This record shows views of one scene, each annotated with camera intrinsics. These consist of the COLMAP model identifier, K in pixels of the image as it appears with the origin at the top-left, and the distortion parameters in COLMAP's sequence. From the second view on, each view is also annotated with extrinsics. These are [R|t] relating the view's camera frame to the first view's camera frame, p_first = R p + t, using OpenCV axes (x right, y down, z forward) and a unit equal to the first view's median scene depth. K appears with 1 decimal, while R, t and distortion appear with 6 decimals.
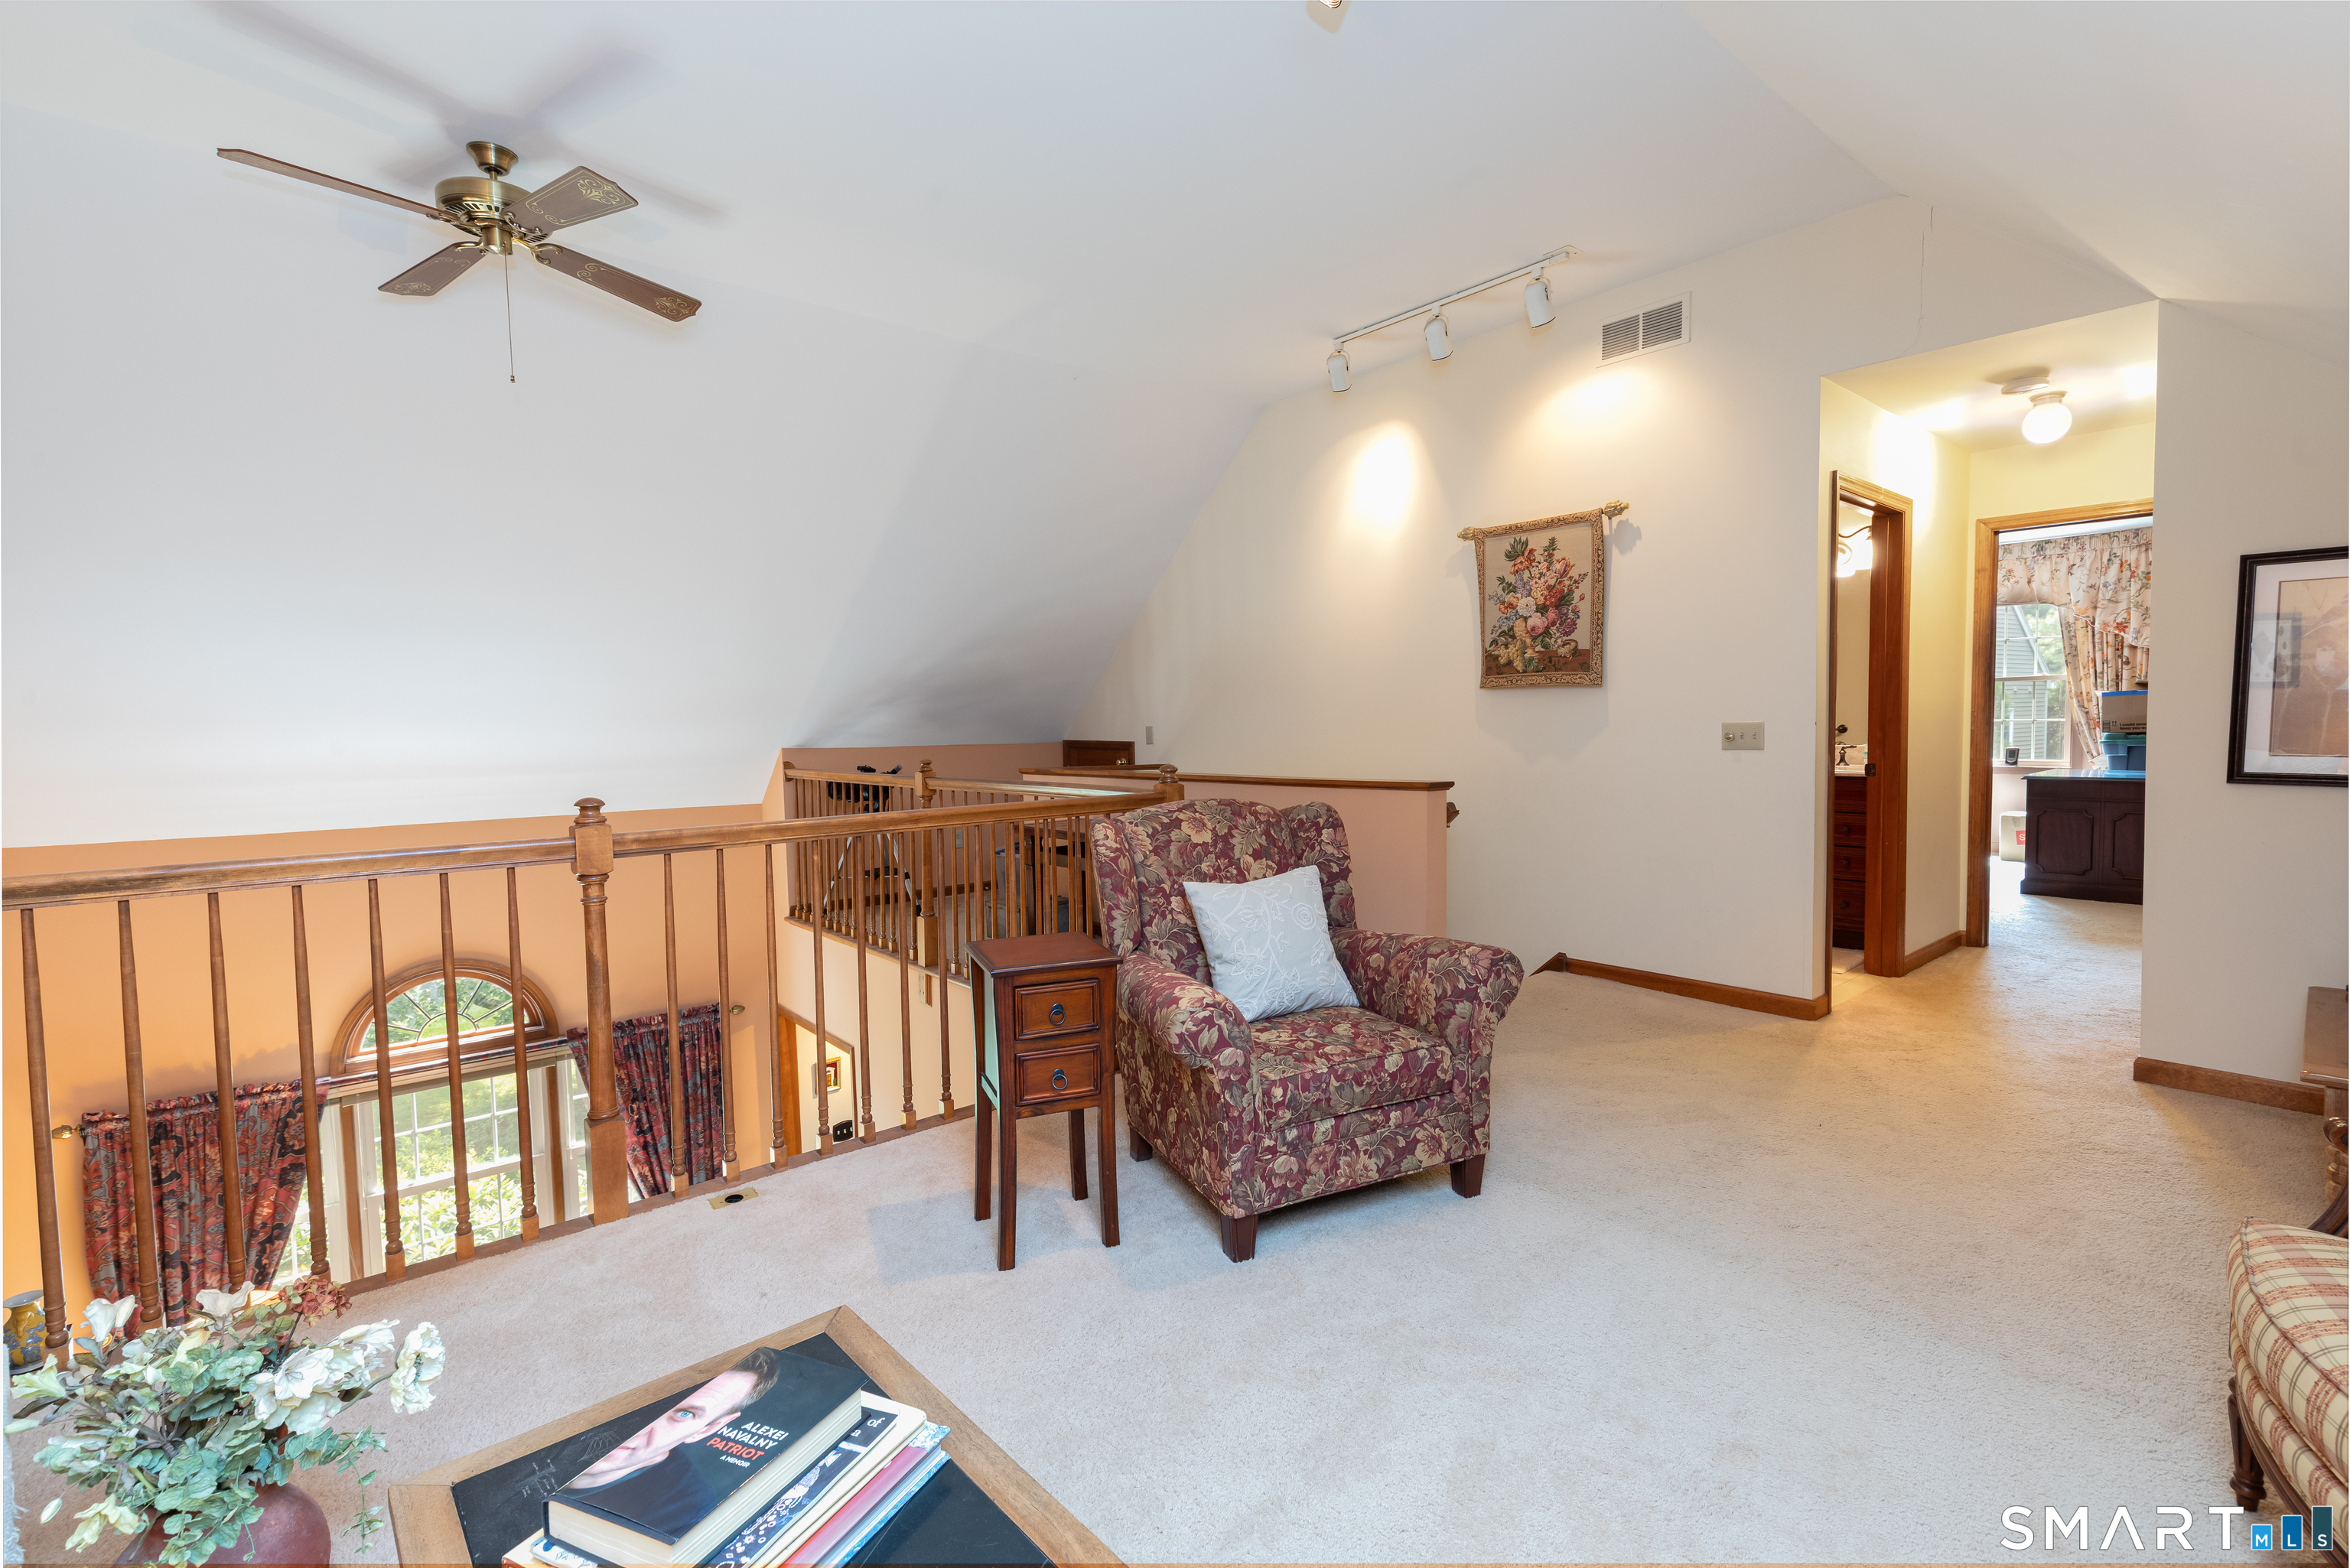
lens RADIAL K [[1073.7, 0, 1187.9], [0, 1073.7, 785.9], [0, 0, 1]] dist [0.012275, -0.003667]
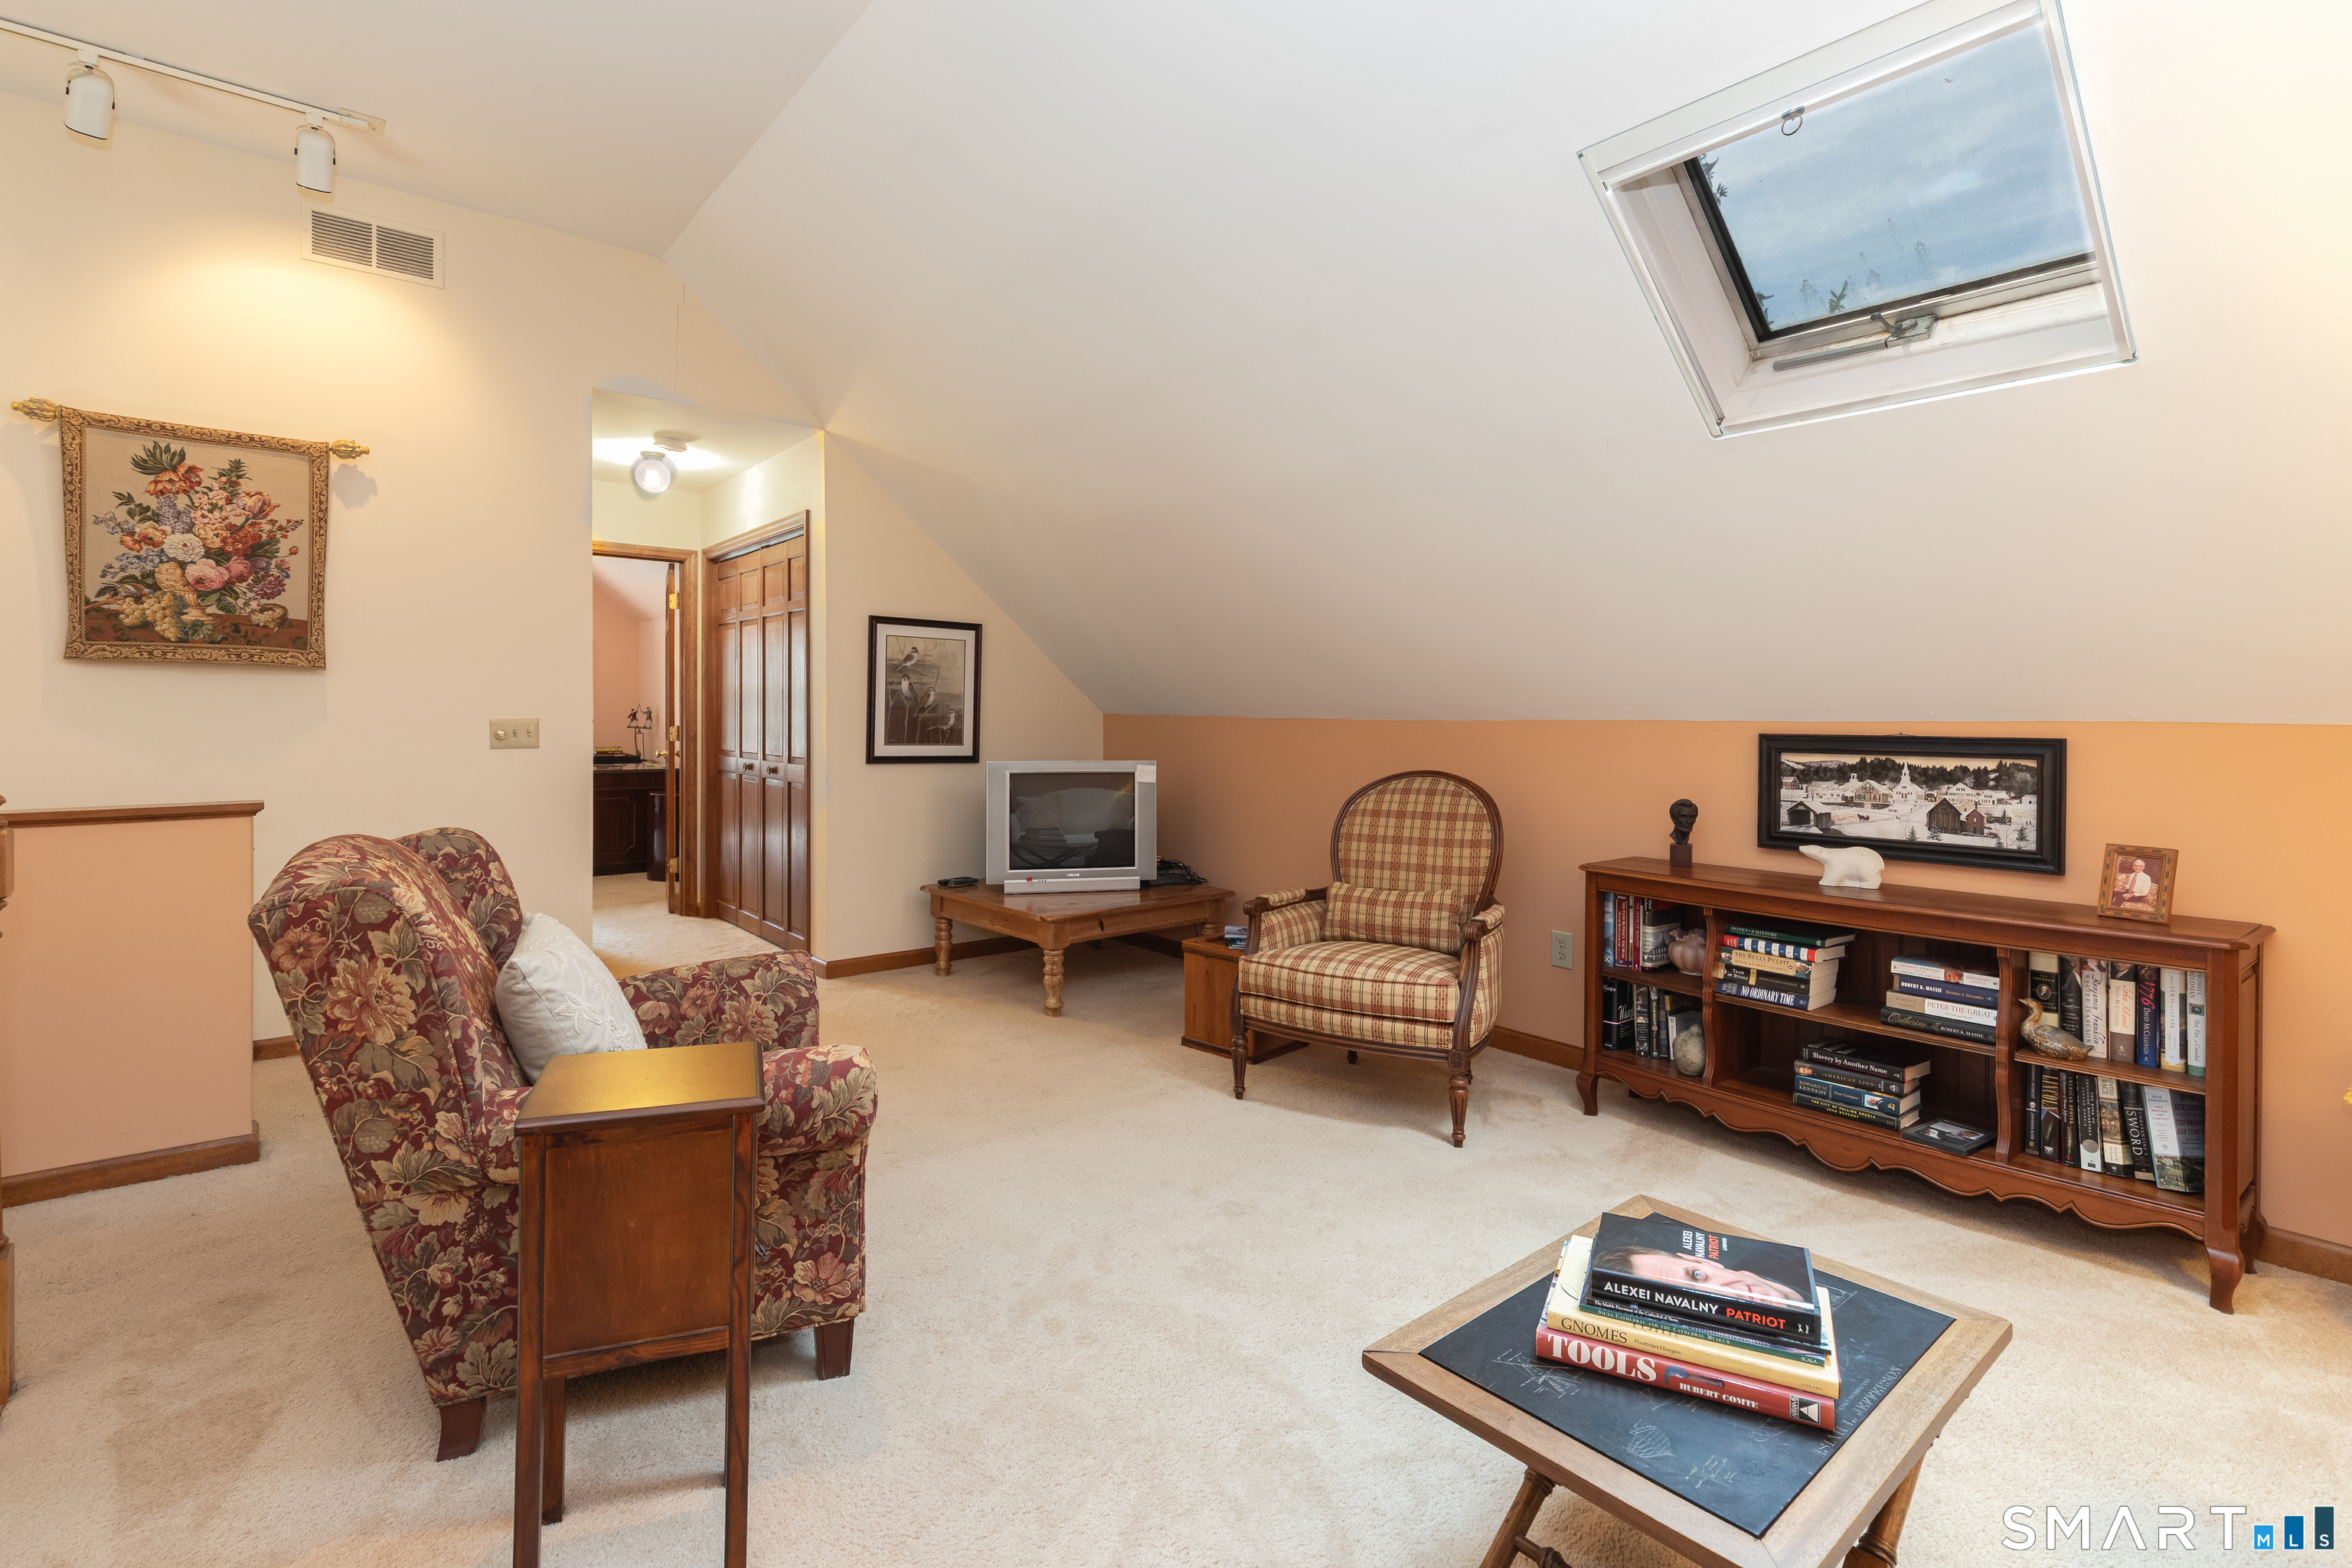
lens RADIAL K [[1074.7, 0, 1241.0], [0, 1074.7, 716.8], [0, 0, 1]] dist [0.012275, -0.003667]
pose [[0.006437, 0.018790, 0.999803, -0.379697], [0.054072, 0.998354, -0.019111, -0.008504], [-0.998516, 0.054185, 0.005411, 0.332182]]
